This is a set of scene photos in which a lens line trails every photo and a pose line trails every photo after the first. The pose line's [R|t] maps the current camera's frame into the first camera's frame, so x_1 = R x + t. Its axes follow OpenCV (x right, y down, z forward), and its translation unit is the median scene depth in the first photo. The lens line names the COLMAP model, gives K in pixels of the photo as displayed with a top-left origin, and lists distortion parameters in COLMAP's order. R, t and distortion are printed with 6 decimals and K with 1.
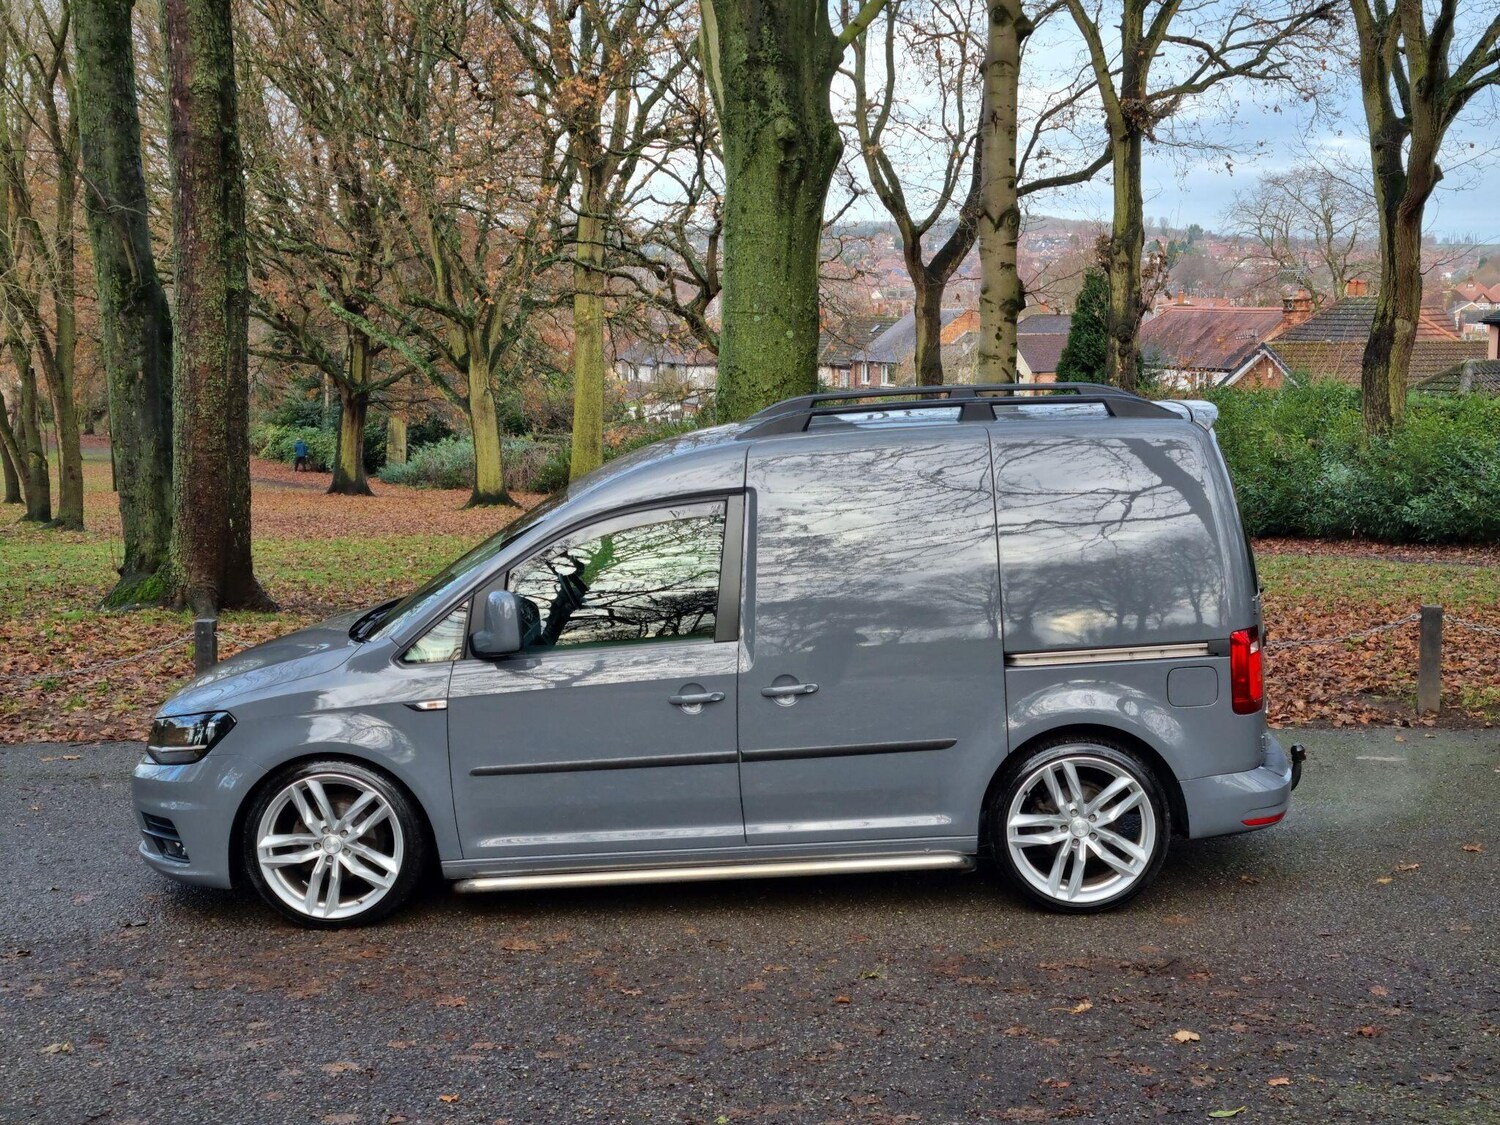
lens RADIAL K [[2255.8, 0, 785.3], [0, 2255.8, 557.1], [0, 0, 1]] dist [0.069655, 0.000000]
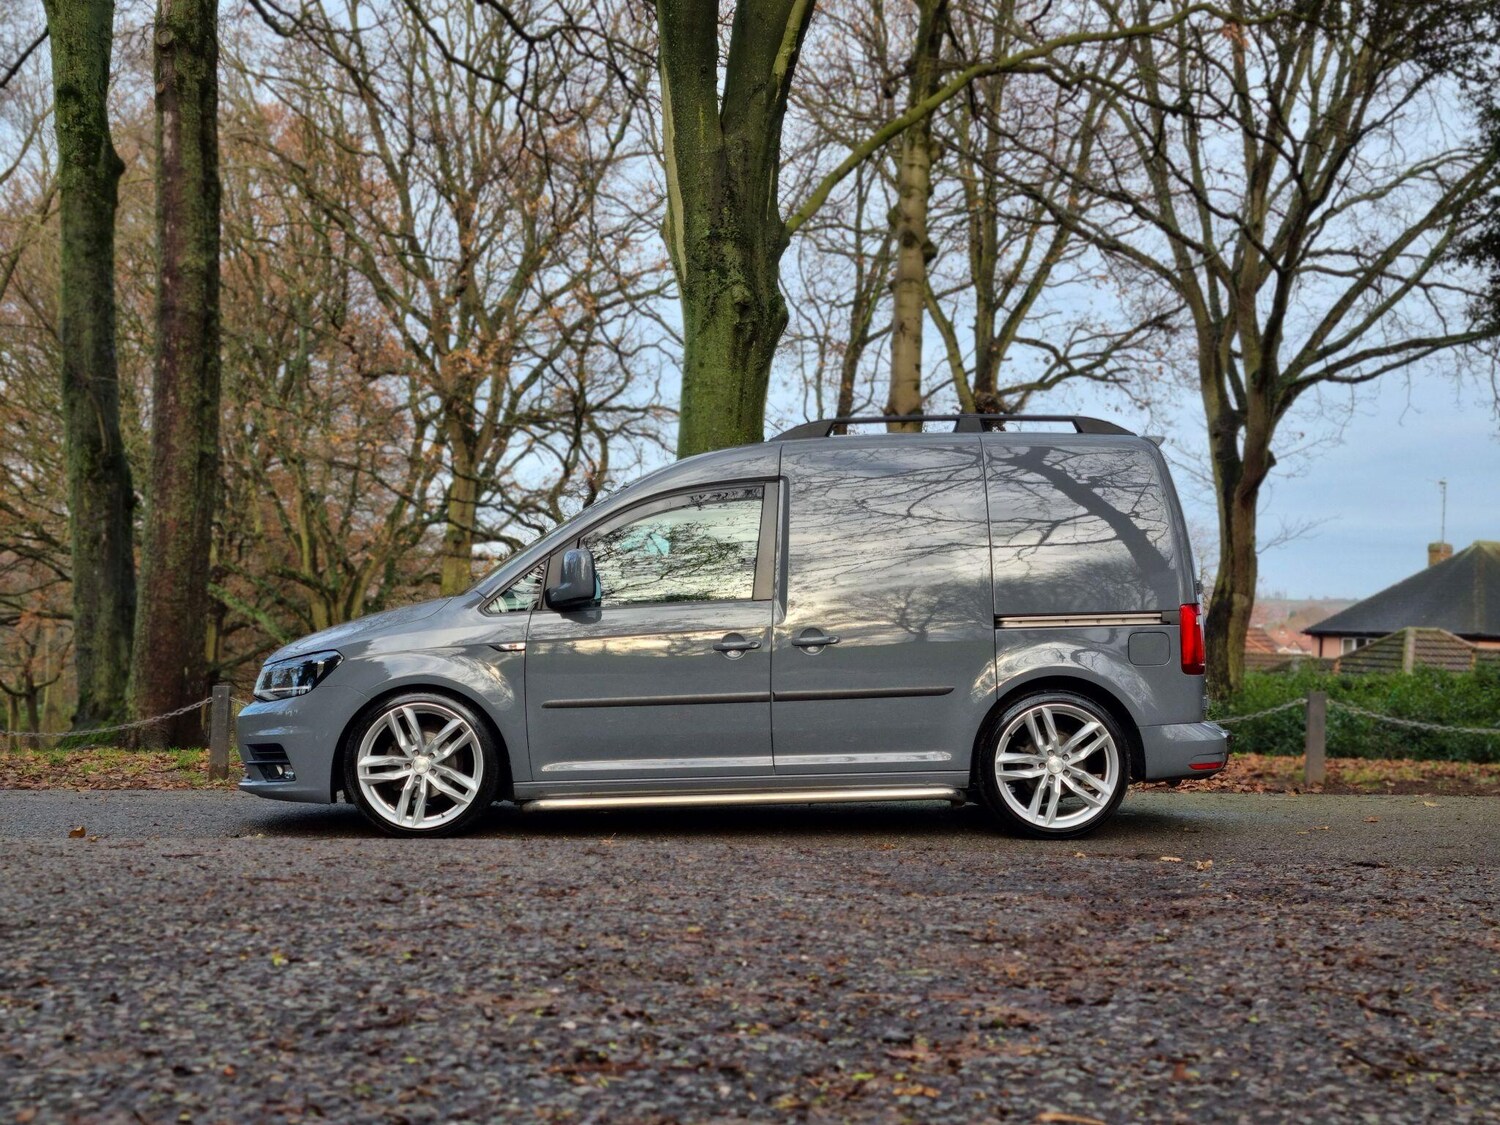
lens RADIAL K [[2255.8, 0, 753.2], [0, 2255.8, 565.1], [0, 0, 1]] dist [0.069655, 0.000000]
pose [[0.997664, 0.031248, 0.060742, -0.101978], [-0.022318, 0.989543, -0.142500, 0.184892], [-0.064560, 0.140811, 0.987929, -0.176164]]
